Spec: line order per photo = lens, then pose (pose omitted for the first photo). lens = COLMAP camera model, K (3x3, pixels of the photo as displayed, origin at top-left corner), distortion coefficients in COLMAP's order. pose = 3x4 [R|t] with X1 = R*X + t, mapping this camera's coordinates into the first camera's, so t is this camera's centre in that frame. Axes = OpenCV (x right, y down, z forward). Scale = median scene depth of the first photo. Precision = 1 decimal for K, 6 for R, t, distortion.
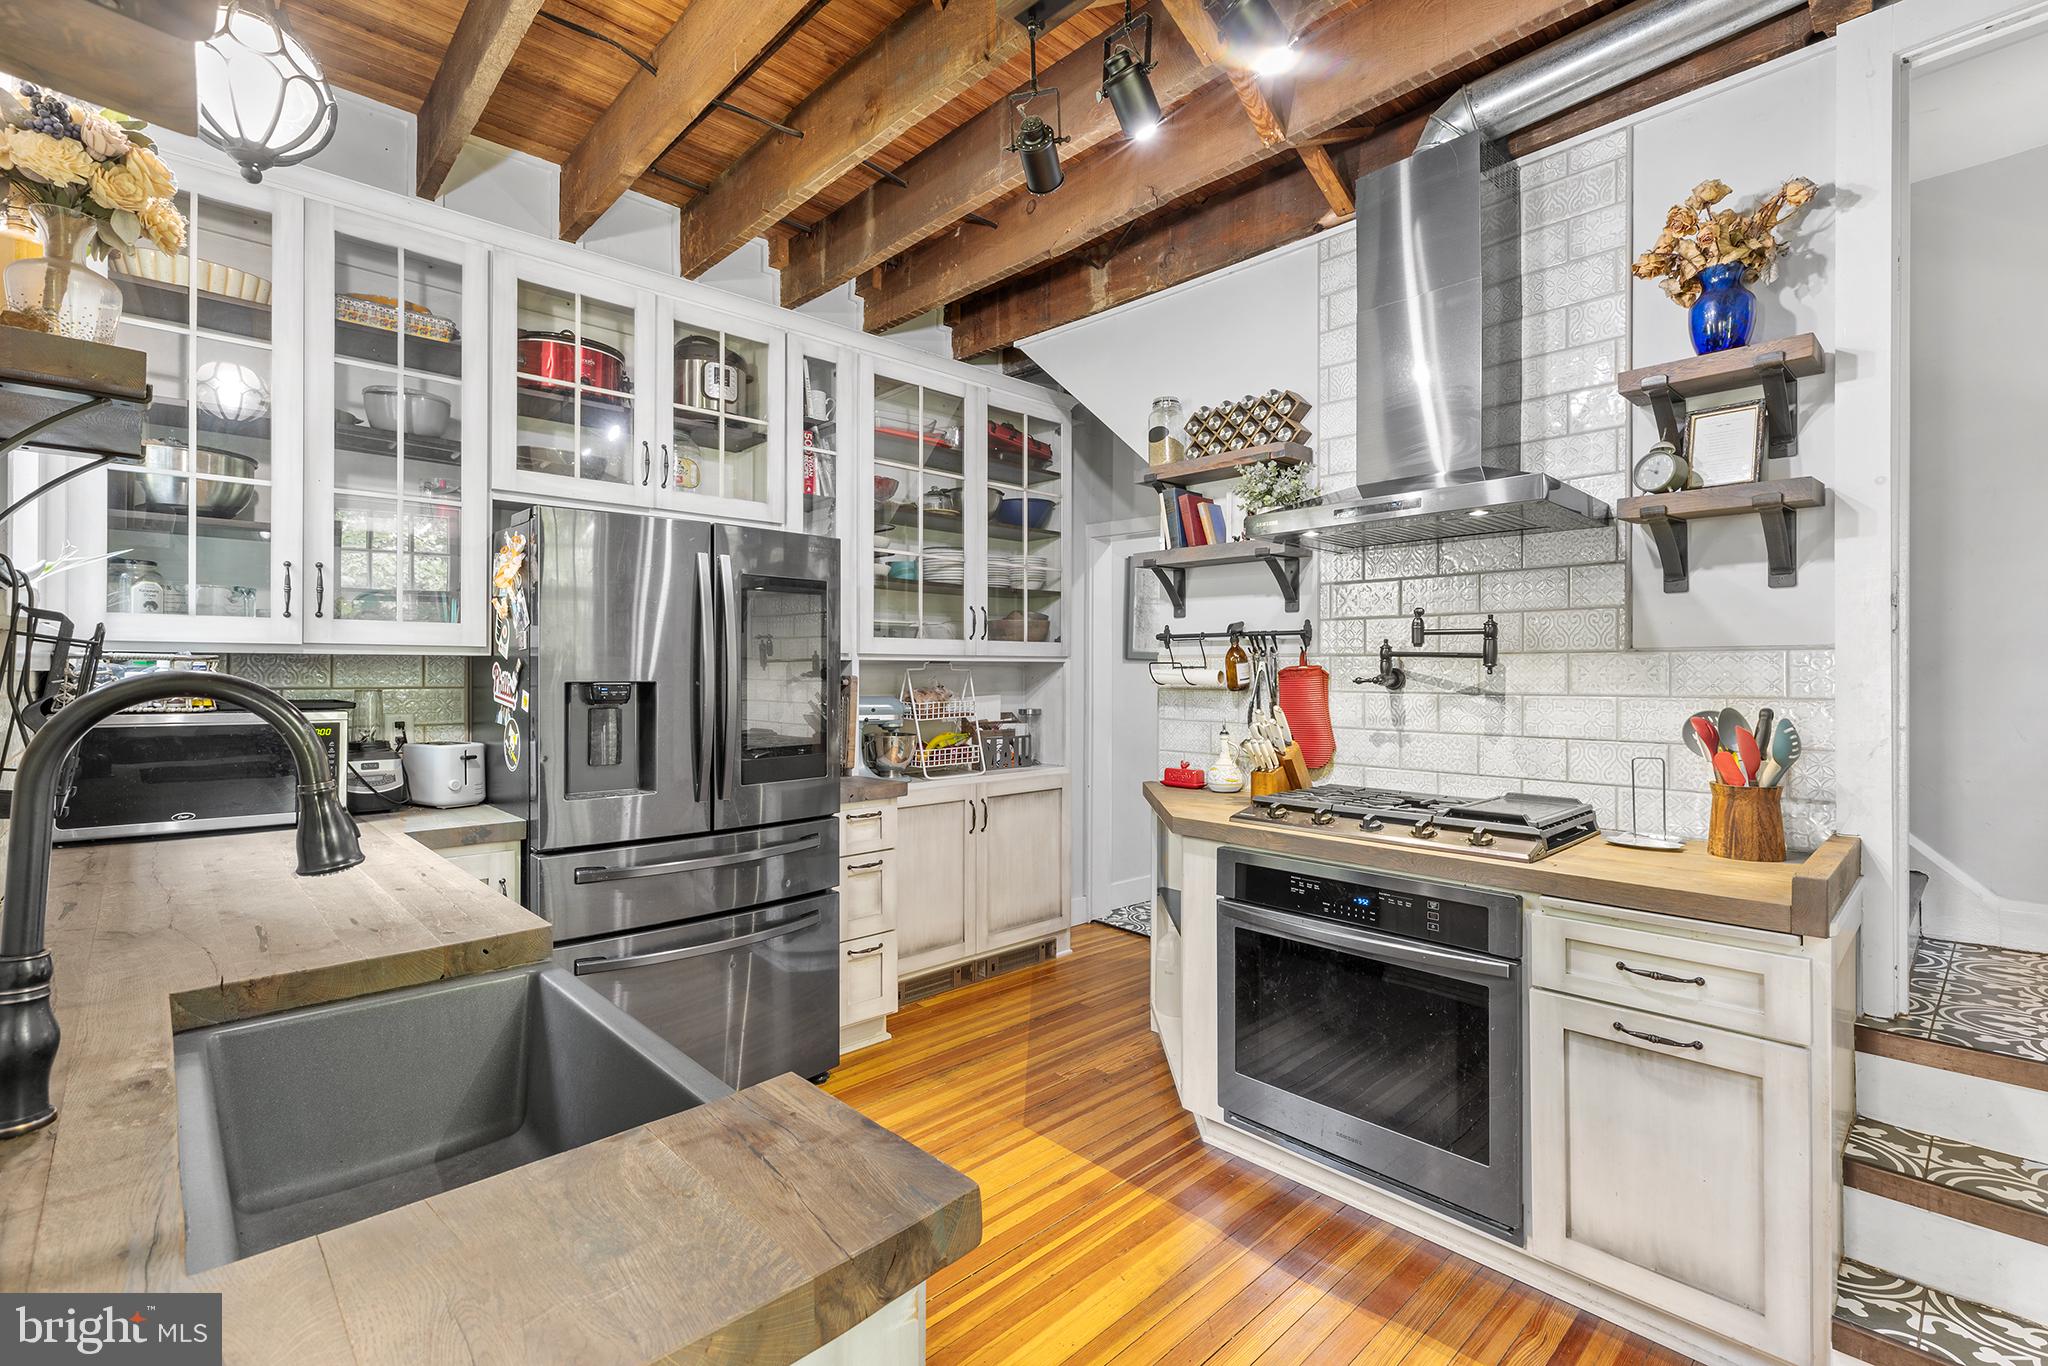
lens RADIAL K [[930.5, 0, 1021.5], [0, 930.5, 668.0], [0, 0, 1]] dist [-0.001710, -0.000094]
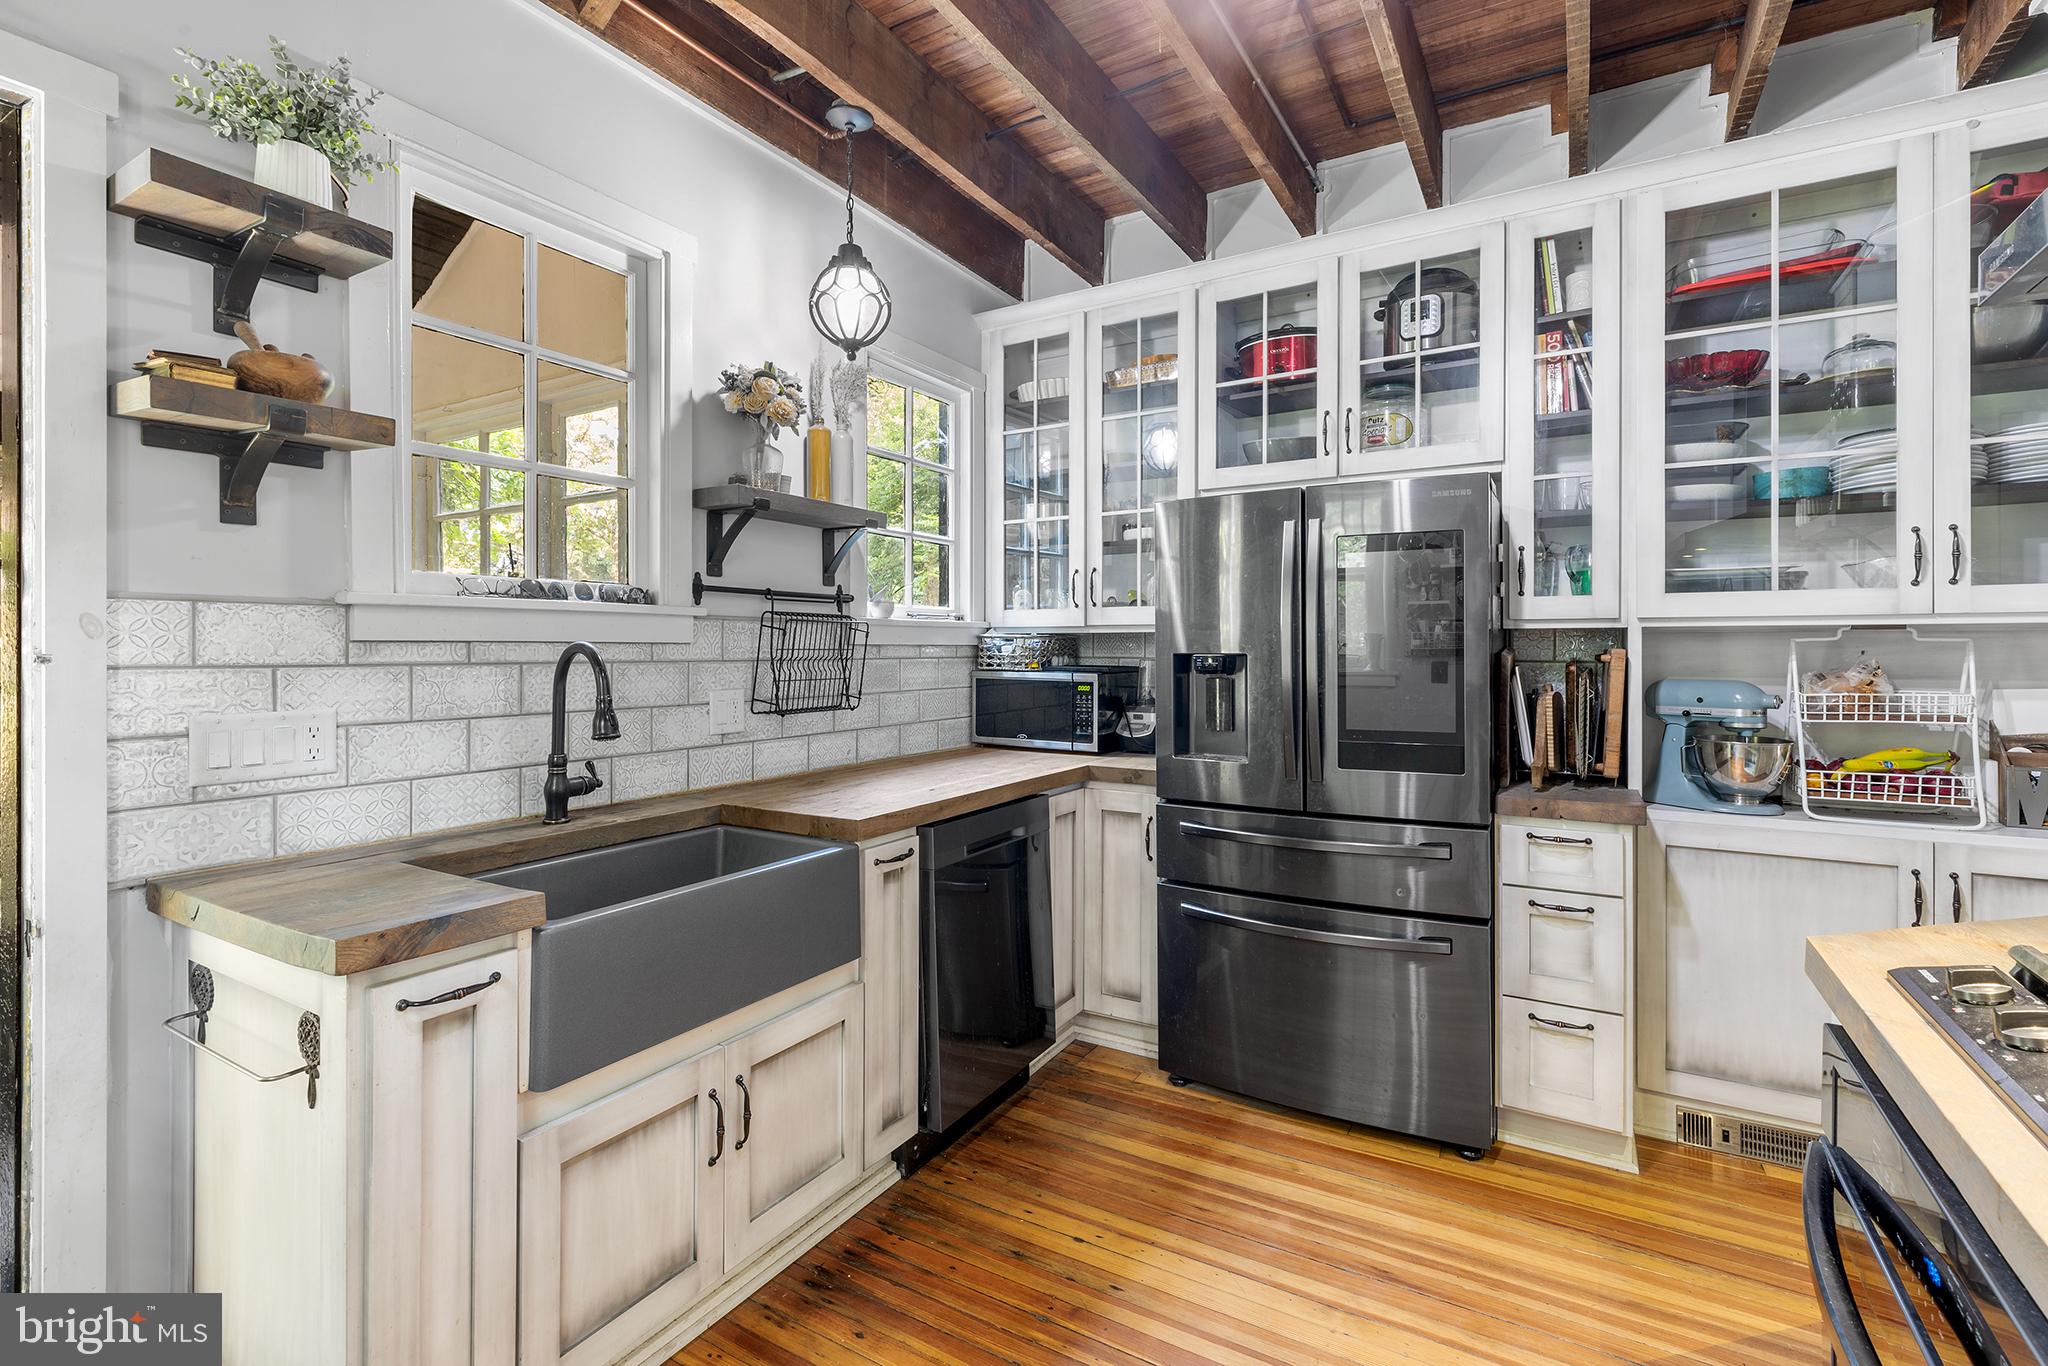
lens RADIAL K [[930.5, 0, 1014.8], [0, 930.5, 644.2], [0, 0, 1]] dist [-0.001710, -0.000094]
pose [[0.261871, -0.003713, -0.965096, 0.422694], [0.004332, 0.999987, -0.002671, 0.004318], [0.965093, -0.003482, 0.261883, 0.387754]]
